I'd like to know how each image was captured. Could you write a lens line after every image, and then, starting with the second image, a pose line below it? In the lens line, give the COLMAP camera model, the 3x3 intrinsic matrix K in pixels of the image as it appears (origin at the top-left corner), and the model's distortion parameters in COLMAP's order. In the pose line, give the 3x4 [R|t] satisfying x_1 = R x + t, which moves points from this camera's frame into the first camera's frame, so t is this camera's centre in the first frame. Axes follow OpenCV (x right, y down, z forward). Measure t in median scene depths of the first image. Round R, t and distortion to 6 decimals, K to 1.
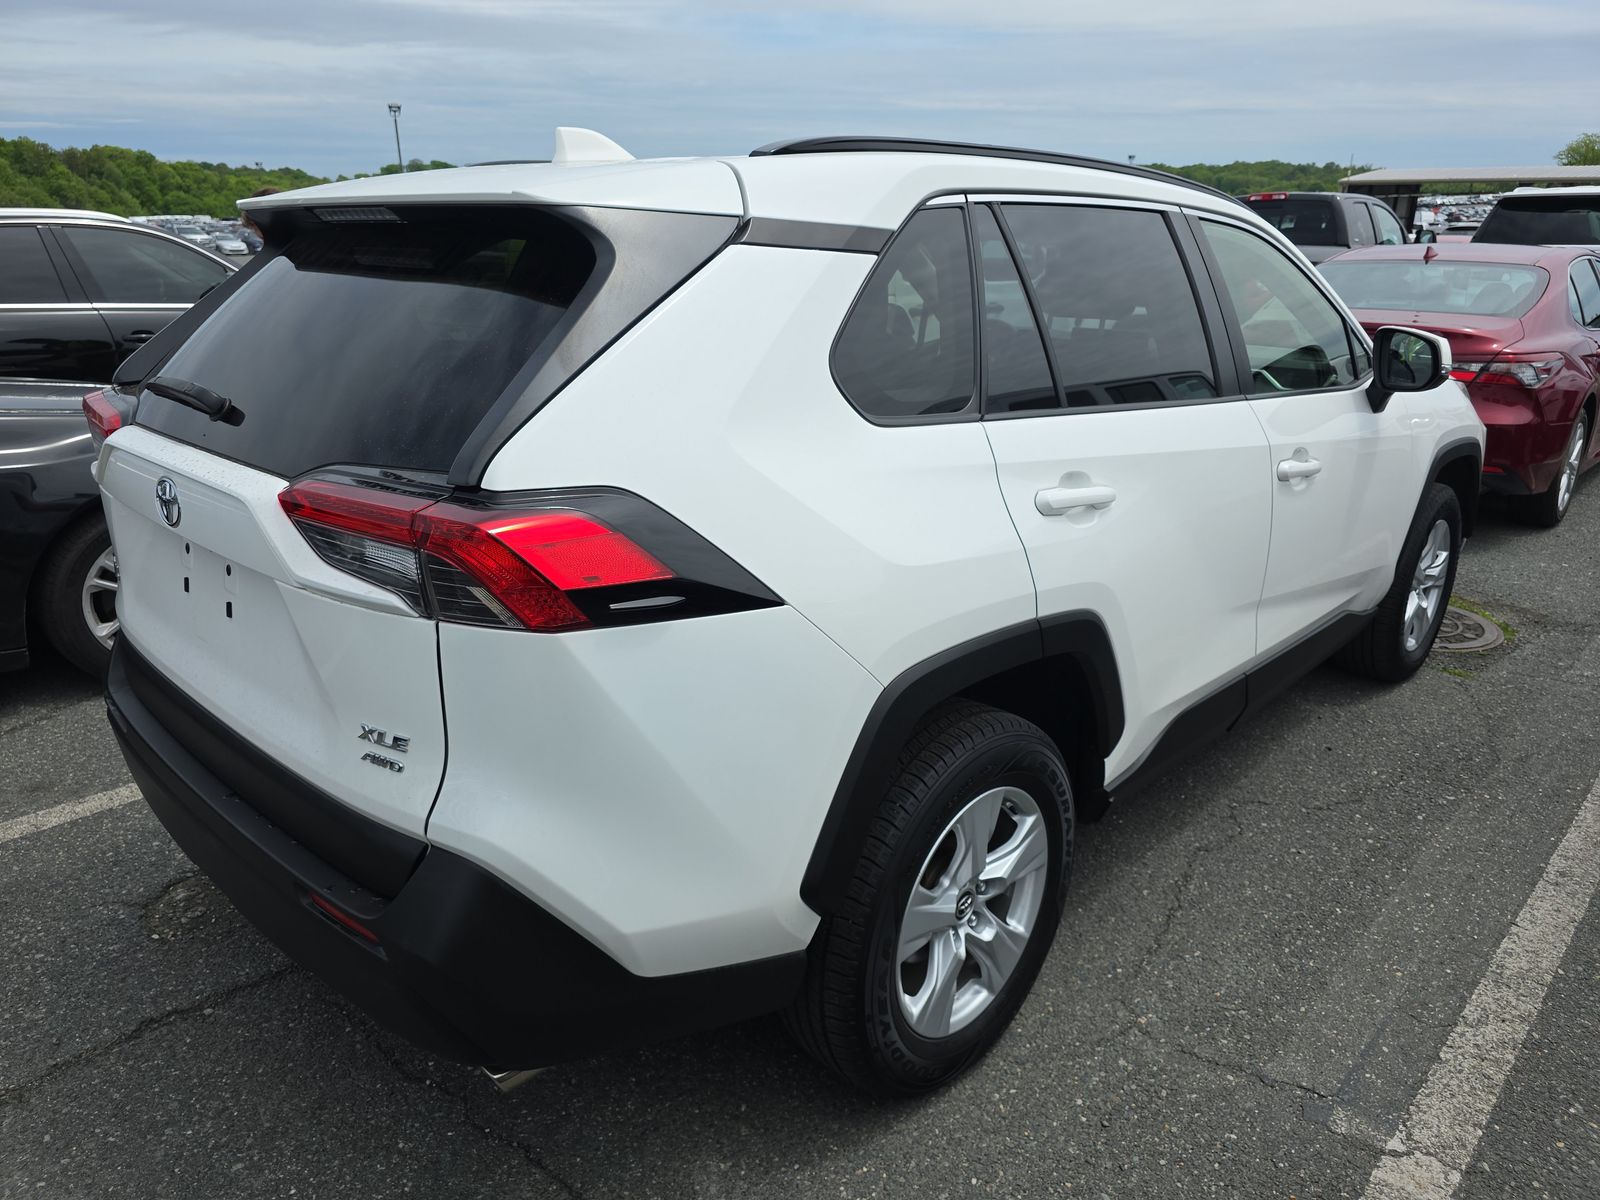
lens RADIAL K [[1070.3, 0, 815.0], [0, 1070.3, 595.1], [0, 0, 1]] dist [0.012092, -0.000897]
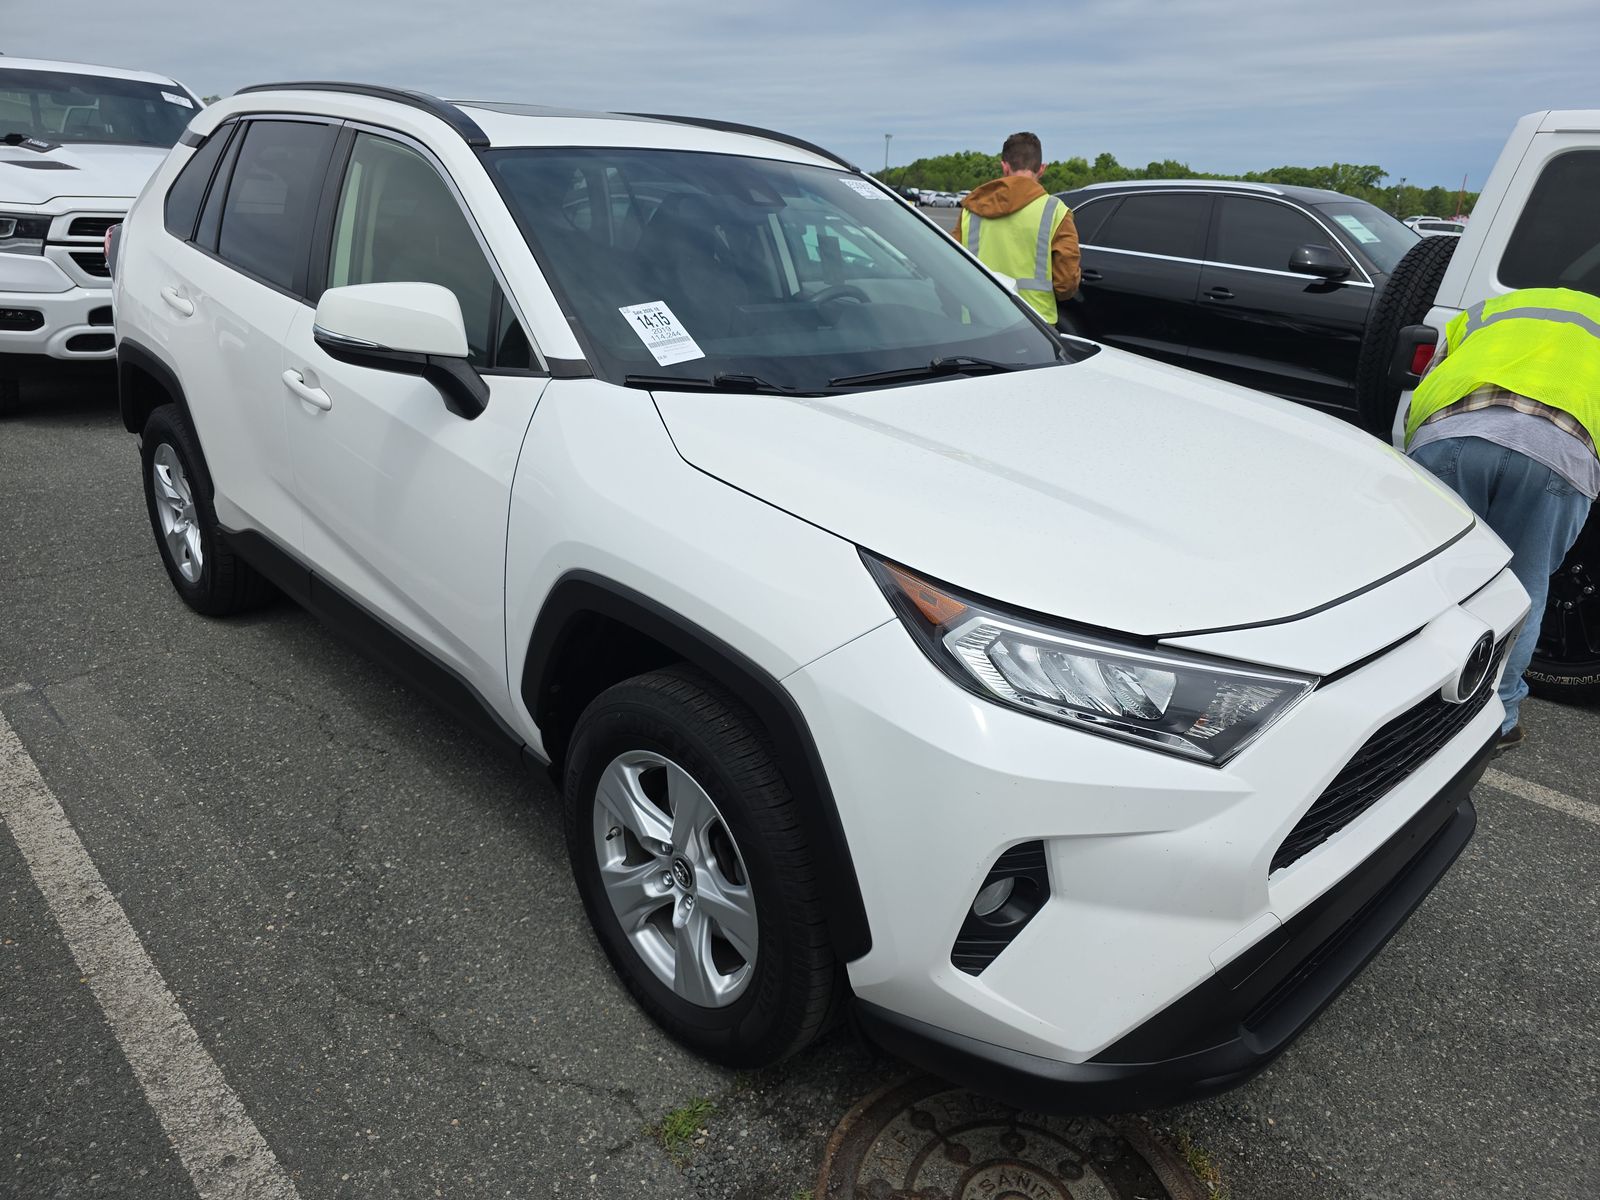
lens RADIAL K [[1074.9, 0, 794.2], [0, 1074.9, 603.6], [0, 0, 1]] dist [0.009325, 0.002051]
pose [[-0.032007, 0.364470, -0.930665, 1.486365], [-0.369938, 0.860693, 0.349790, -0.477050], [0.928505, 0.355484, 0.107284, 1.438852]]
